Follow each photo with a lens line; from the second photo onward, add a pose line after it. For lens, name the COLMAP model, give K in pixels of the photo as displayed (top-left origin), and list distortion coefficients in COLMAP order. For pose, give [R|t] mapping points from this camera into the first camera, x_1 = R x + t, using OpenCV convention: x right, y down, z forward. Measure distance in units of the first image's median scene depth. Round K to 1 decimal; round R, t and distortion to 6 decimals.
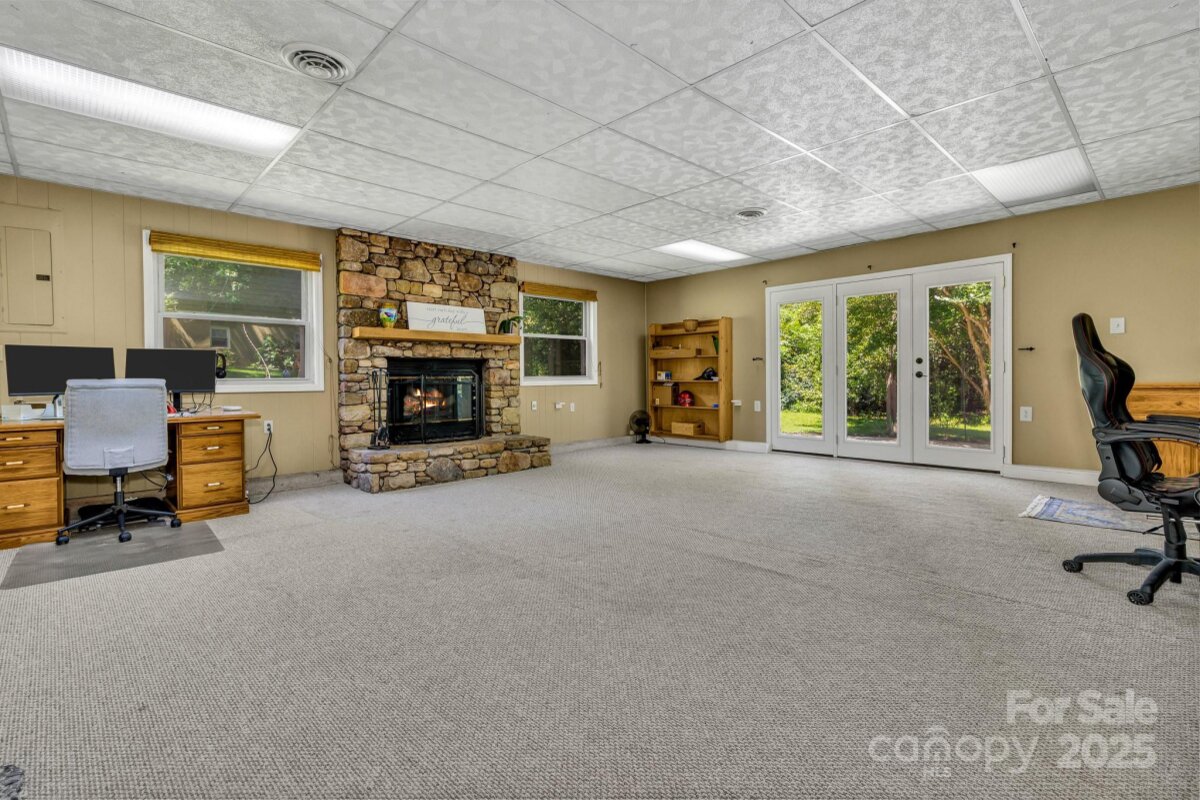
lens RADIAL K [[559.1, 0, 601.0], [0, 559.1, 383.6], [0, 0, 1]] dist [-0.000614, -0.000360]
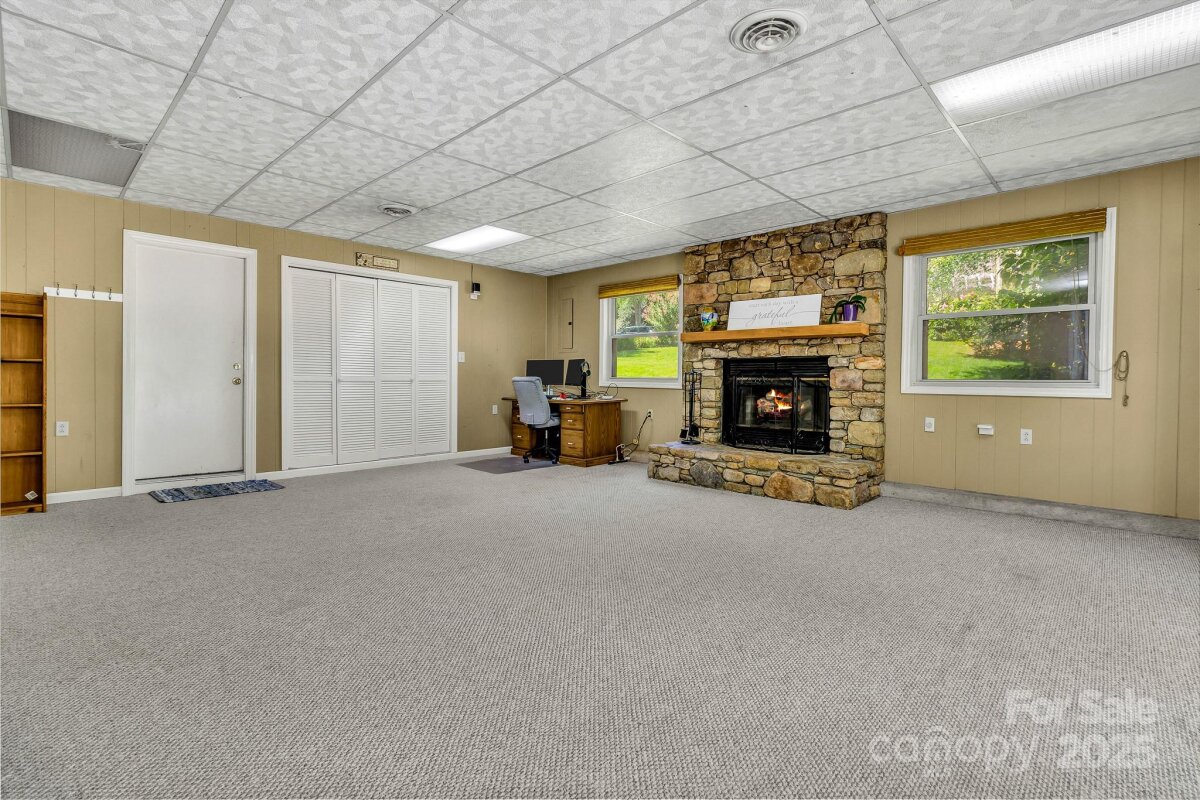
lens RADIAL K [[559.1, 0, 601.0], [0, 559.1, 383.6], [0, 0, 1]] dist [-0.000614, -0.000360]
pose [[0.029938, 0.016175, -0.999421, 0.613461], [-0.023312, 0.999608, 0.015480, -0.011439], [0.999280, 0.022835, 0.030303, 0.711385]]
